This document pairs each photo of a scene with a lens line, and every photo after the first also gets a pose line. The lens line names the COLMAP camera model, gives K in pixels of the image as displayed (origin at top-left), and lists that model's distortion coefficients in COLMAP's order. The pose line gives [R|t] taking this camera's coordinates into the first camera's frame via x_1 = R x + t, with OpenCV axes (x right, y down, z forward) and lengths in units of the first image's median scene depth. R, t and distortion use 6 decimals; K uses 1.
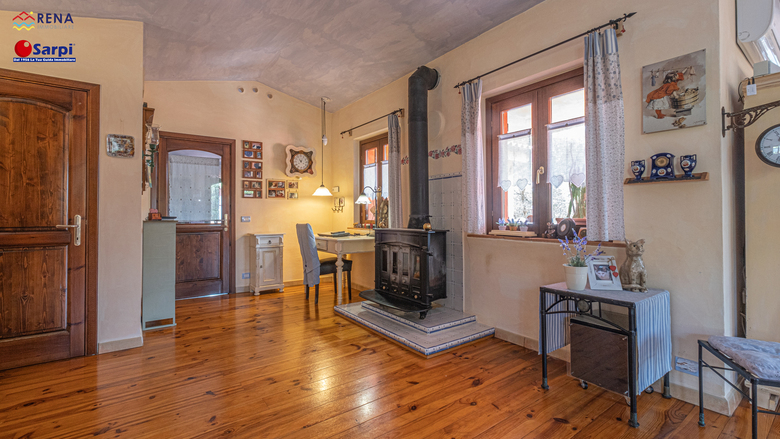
lens RADIAL K [[342.6, 0, 388.4], [0, 342.6, 209.9], [0, 0, 1]] dist [-0.002105, -0.000577]
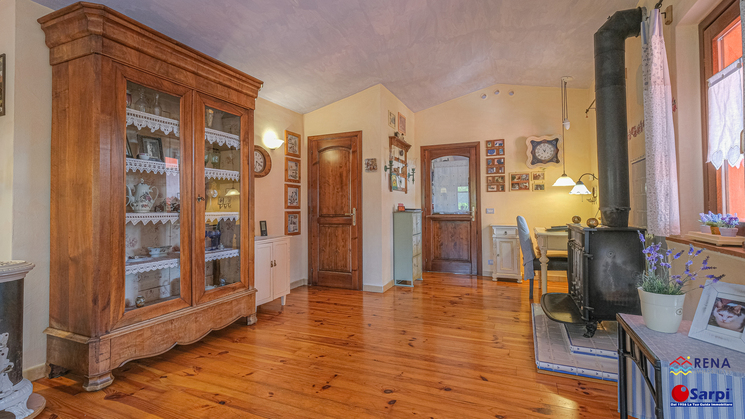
lens RADIAL K [[343.6, 0, 368.7], [0, 343.6, 200.1], [0, 0, 1]] dist [-0.000860, 0.000061]
pose [[0.500941, -0.019286, -0.865266, 0.357816], [0.016329, 0.999784, -0.012830, -0.000626], [0.865327, -0.007702, 0.501148, 0.102792]]
